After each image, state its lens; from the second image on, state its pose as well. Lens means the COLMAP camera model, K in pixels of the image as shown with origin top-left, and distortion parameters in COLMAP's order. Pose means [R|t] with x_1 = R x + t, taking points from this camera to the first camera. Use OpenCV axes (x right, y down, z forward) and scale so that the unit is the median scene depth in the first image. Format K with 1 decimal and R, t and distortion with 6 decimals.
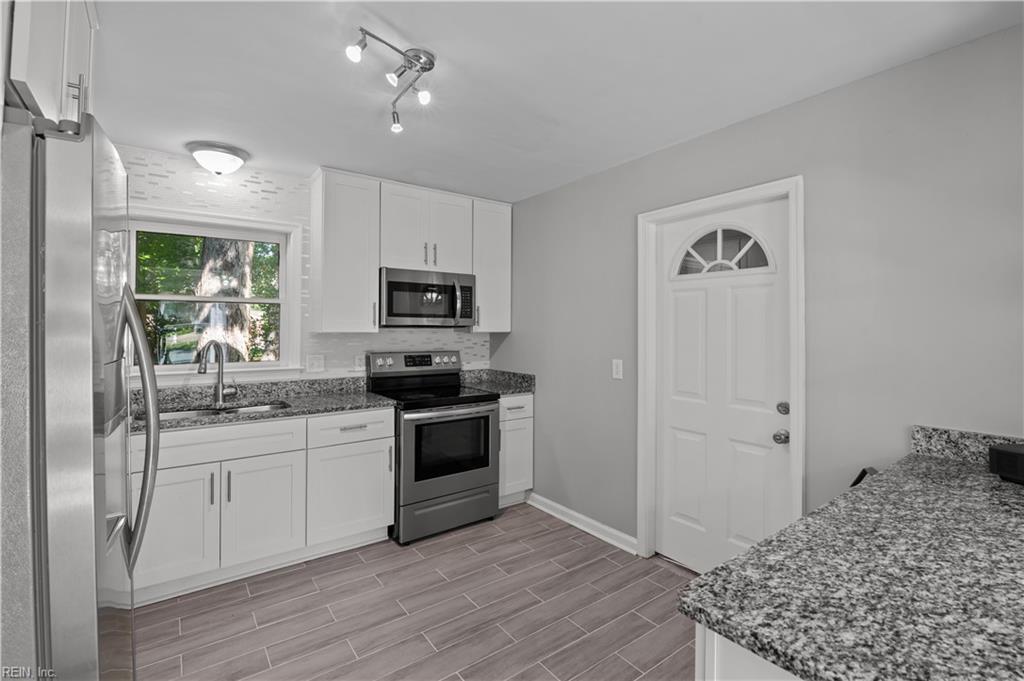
lens RADIAL K [[464.3, 0, 510.3], [0, 464.3, 319.7], [0, 0, 1]] dist [0.000688, -0.000067]
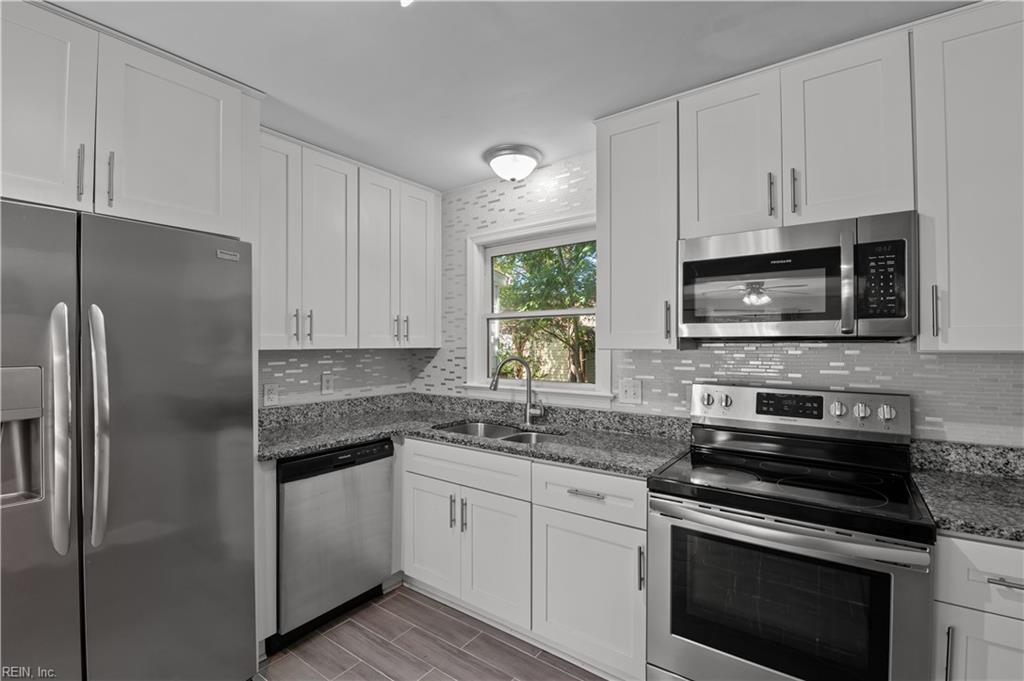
lens RADIAL K [[456.2, 0, 512.0], [0, 456.2, 340.5], [0, 0, 1]] dist [0.001166, -0.012298]
pose [[0.306072, -0.010796, -0.951947, 0.212327], [0.016952, 0.999839, -0.005889, 0.014770], [0.951857, -0.014335, 0.306206, 0.606605]]
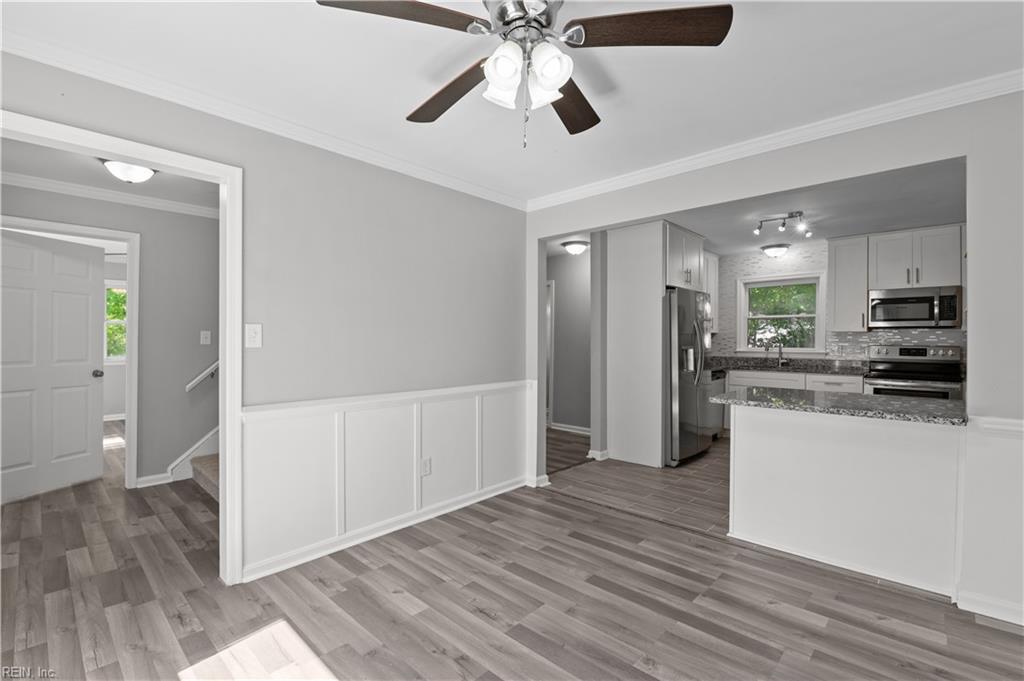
lens RADIAL K [[456.2, 0, 512.0], [0, 456.2, 340.5], [0, 0, 1]] dist [0.001166, -0.012298]
pose [[0.182798, 0.001368, -0.983149, 1.016435], [0.015493, 0.999871, 0.004272, 0.031957], [0.983028, -0.016013, 0.182754, -0.479998]]
